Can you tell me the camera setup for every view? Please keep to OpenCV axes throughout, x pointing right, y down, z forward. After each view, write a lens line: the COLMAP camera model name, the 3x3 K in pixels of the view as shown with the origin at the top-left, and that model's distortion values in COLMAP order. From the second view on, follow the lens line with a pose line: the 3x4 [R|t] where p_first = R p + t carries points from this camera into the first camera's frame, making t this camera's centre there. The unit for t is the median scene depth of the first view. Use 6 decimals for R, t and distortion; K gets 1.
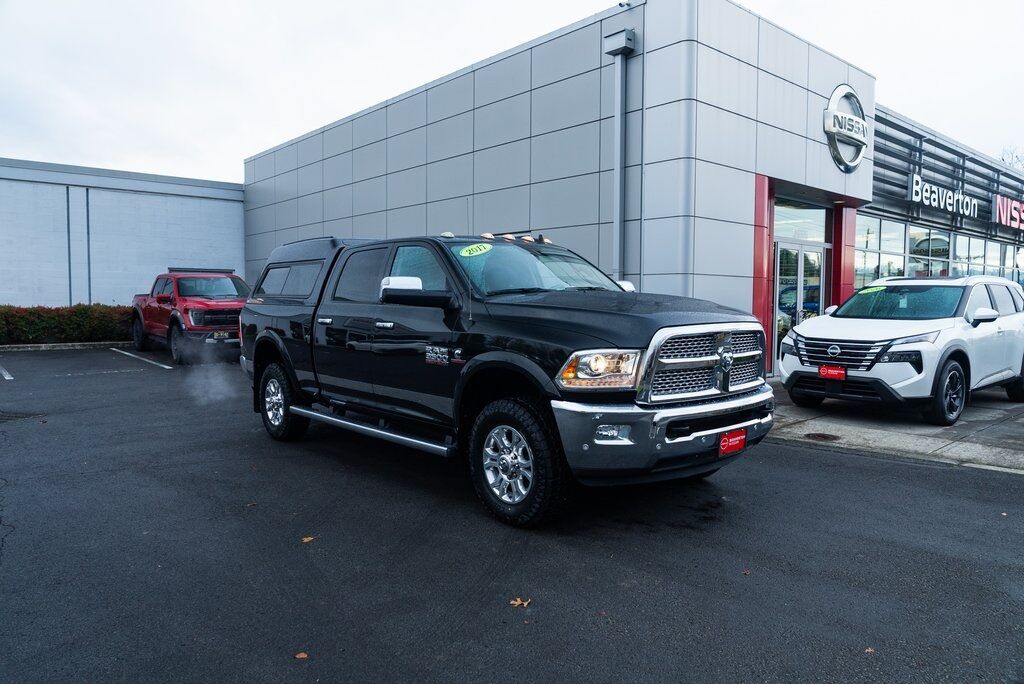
lens RADIAL K [[694.4, 0, 512.0], [0, 694.4, 342.0], [0, 0, 1]] dist [-0.037109, 0.004240]
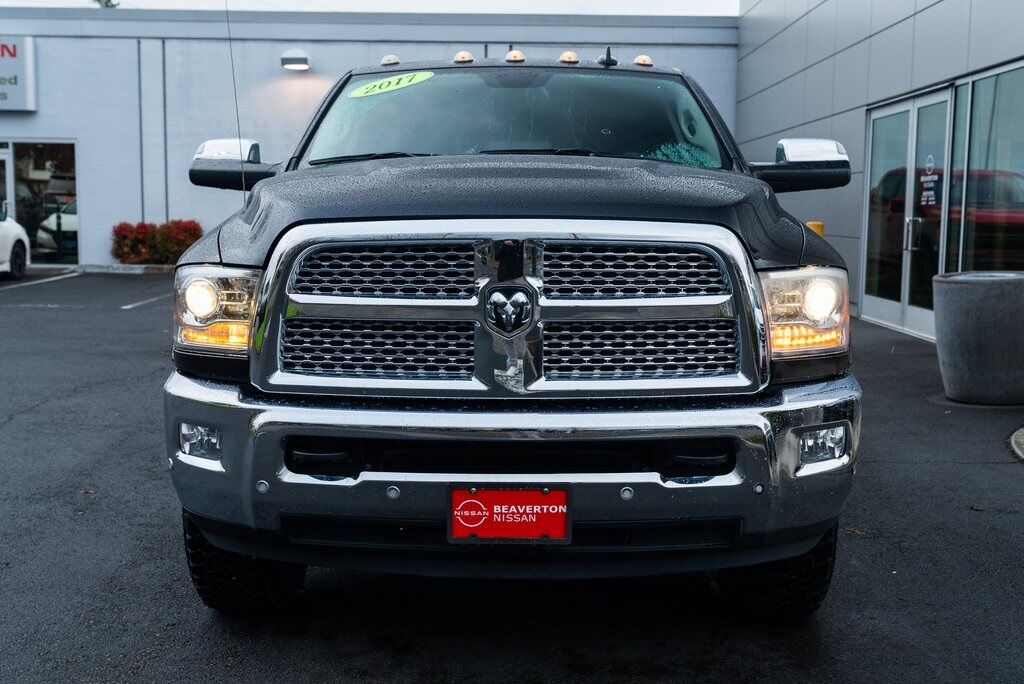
lens RADIAL K [[1111.7, 0, 512.0], [0, 1111.7, 342.0], [0, 0, 1]] dist [-0.007135, -0.012575]
pose [[0.739720, 0.081301, -0.667985, 0.746896], [-0.043377, 0.996371, 0.073234, -0.002851], [0.671515, -0.025198, 0.740562, 0.526998]]
